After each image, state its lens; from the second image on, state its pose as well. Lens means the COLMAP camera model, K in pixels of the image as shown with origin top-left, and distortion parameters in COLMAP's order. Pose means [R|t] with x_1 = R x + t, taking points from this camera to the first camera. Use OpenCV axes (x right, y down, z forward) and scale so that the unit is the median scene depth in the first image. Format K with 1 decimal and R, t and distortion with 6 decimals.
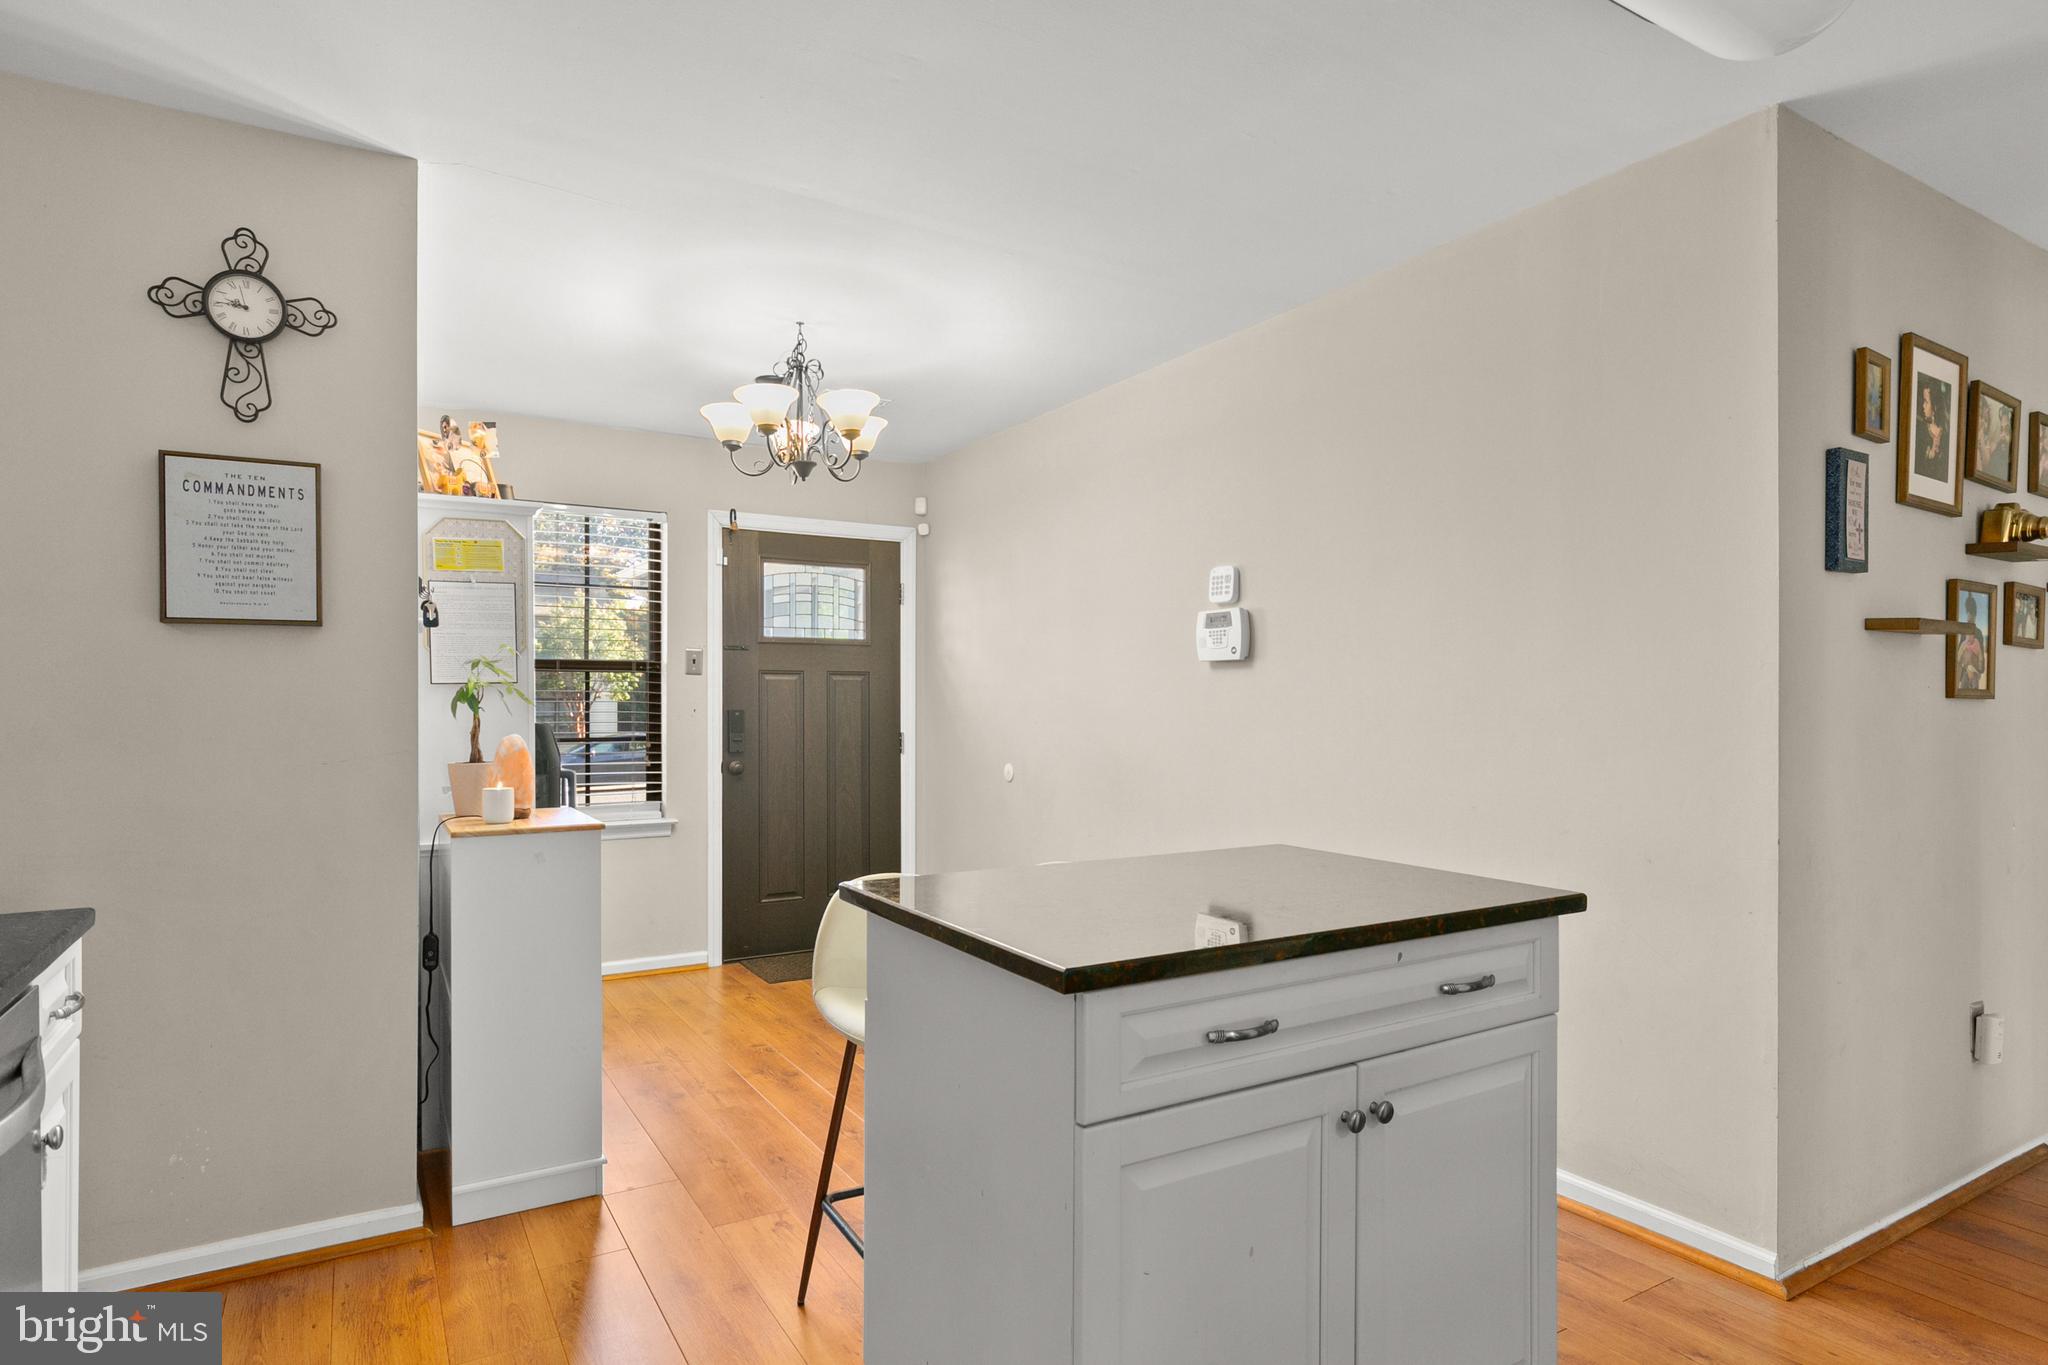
lens RADIAL K [[1155.5, 0, 1029.4], [0, 1155.5, 693.8], [0, 0, 1]] dist [0.001163, -0.000875]
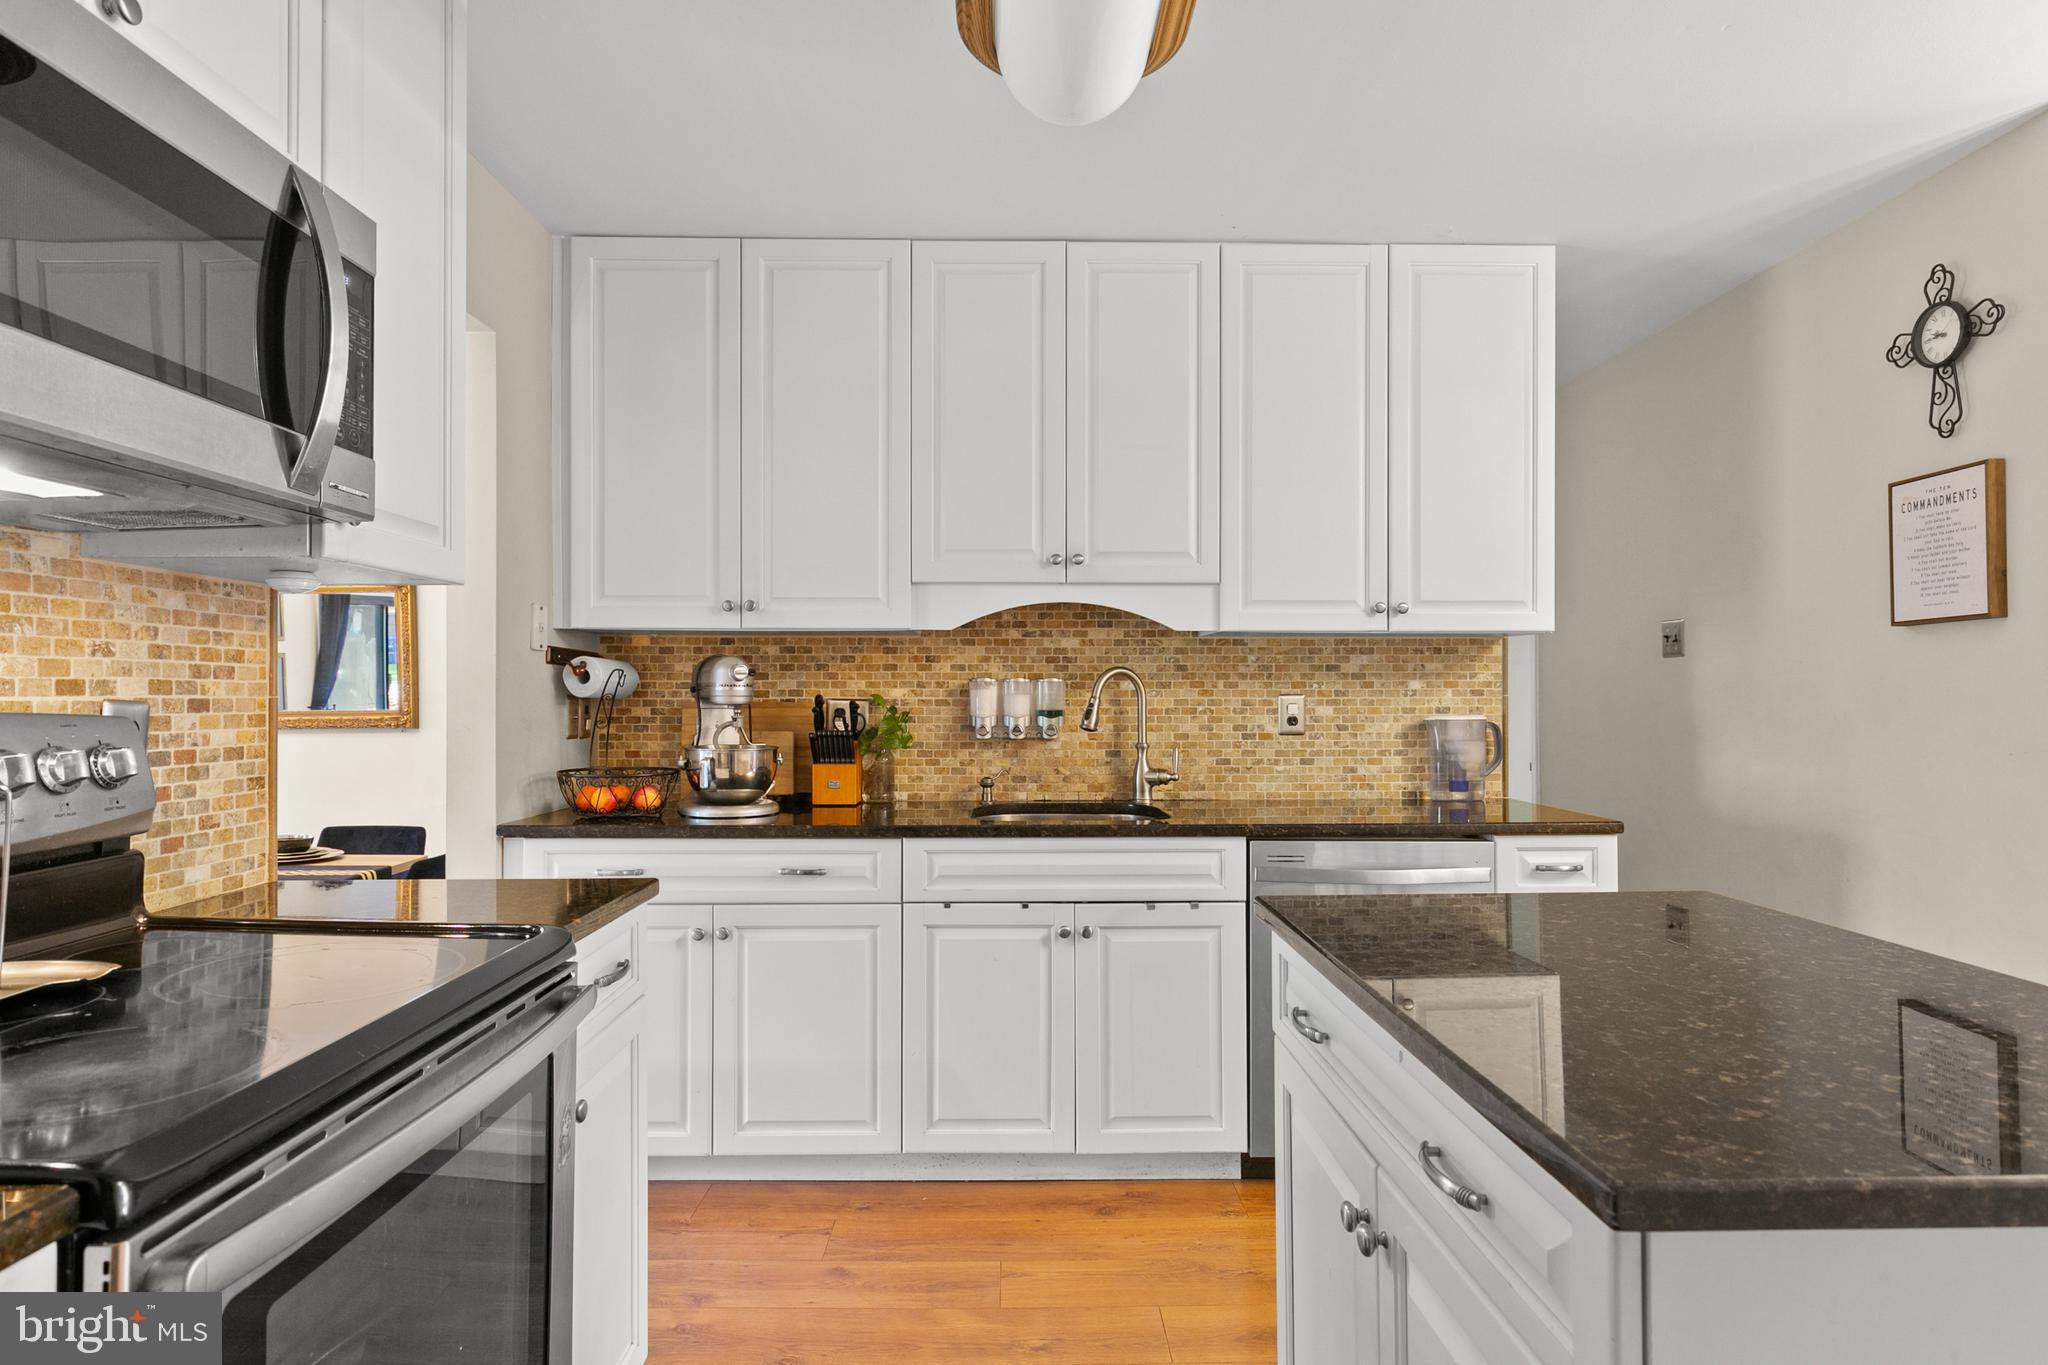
lens RADIAL K [[1155.5, 0, 1023.9], [0, 1155.5, 684.0], [0, 0, 1]] dist [0.001163, -0.000875]
pose [[-0.512723, -0.010037, -0.858495, 0.714751], [0.003385, 0.999900, -0.013711, 0.011006], [0.858547, -0.009936, -0.512638, 0.810680]]
